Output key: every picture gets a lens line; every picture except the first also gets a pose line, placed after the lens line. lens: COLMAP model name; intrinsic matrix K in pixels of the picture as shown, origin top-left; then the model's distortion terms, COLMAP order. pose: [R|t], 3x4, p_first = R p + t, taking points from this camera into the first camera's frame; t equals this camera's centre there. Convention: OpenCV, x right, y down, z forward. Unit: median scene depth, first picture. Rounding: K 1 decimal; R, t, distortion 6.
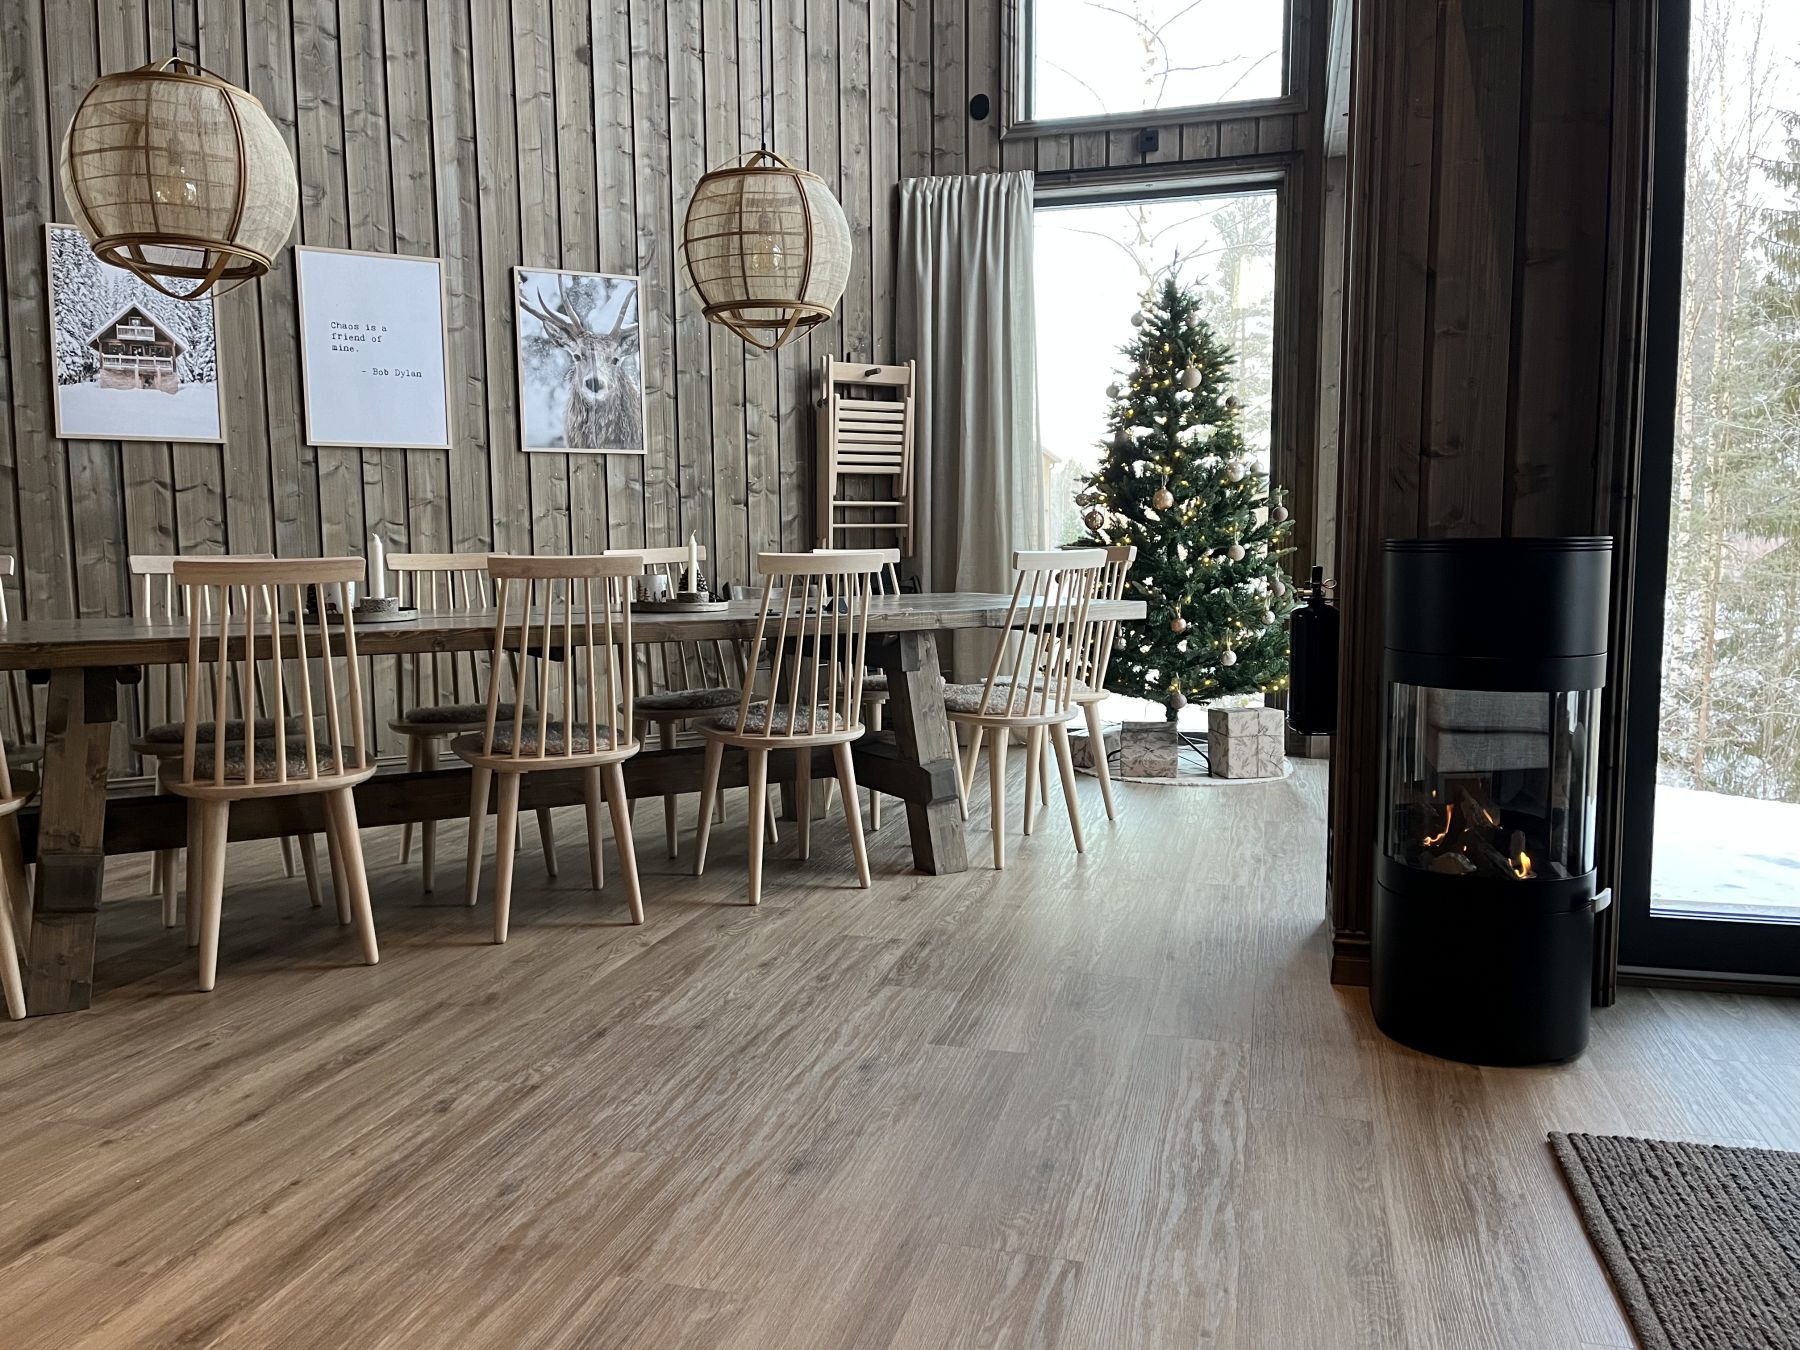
lens RADIAL K [[1402.4, 0, 900.0], [0, 1402.4, 675.0], [0, 0, 1]] dist [0.080108, -0.108250]
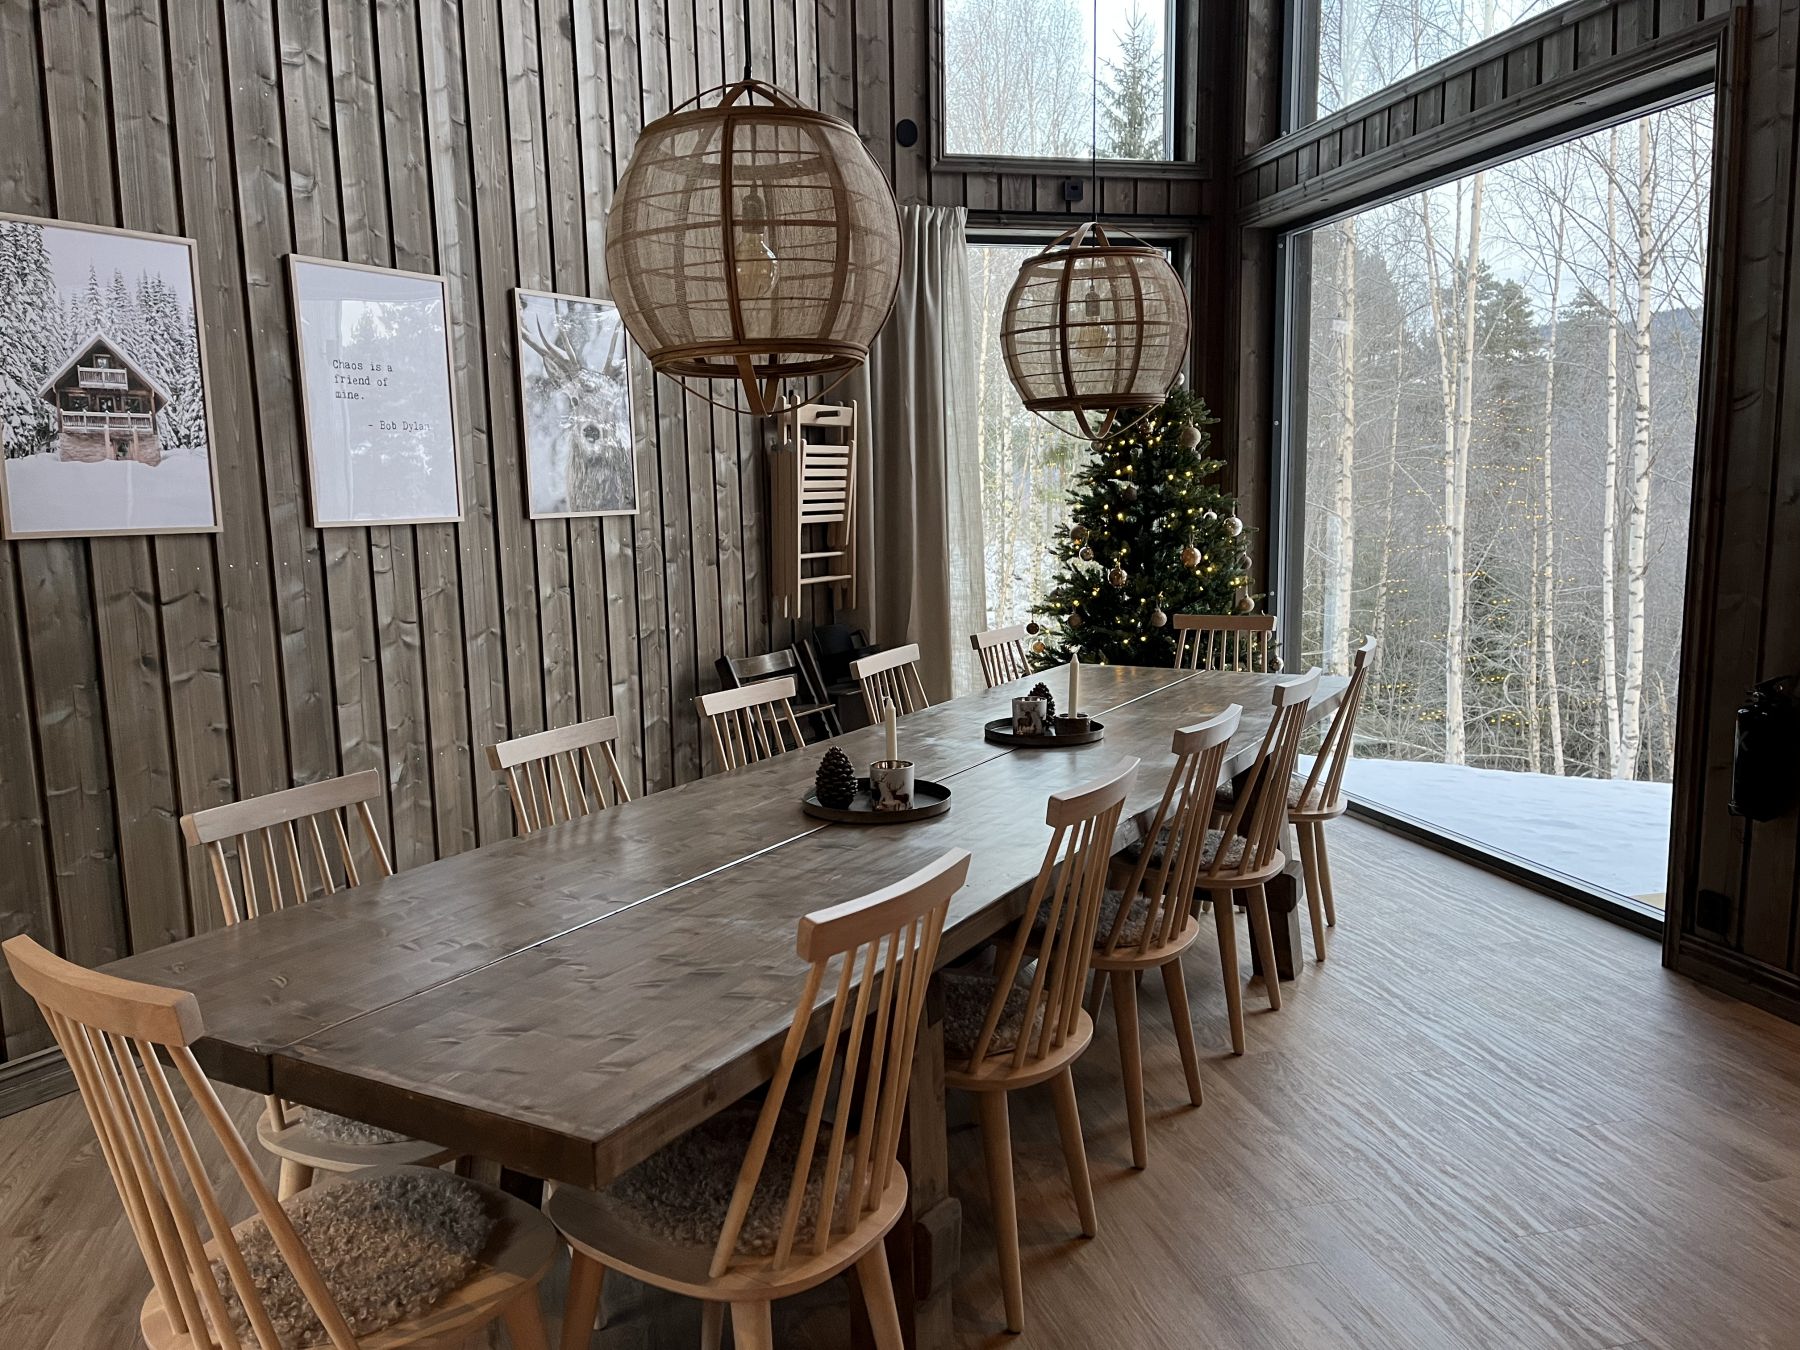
lens RADIAL K [[1402.4, 0, 900.0], [0, 1402.4, 675.0], [0, 0, 1]] dist [0.080108, -0.108250]
pose [[0.866066, -0.077410, 0.493901, -0.494451], [0.060156, 0.996897, 0.050762, -0.099082], [-0.496298, -0.014252, 0.868035, 0.198052]]
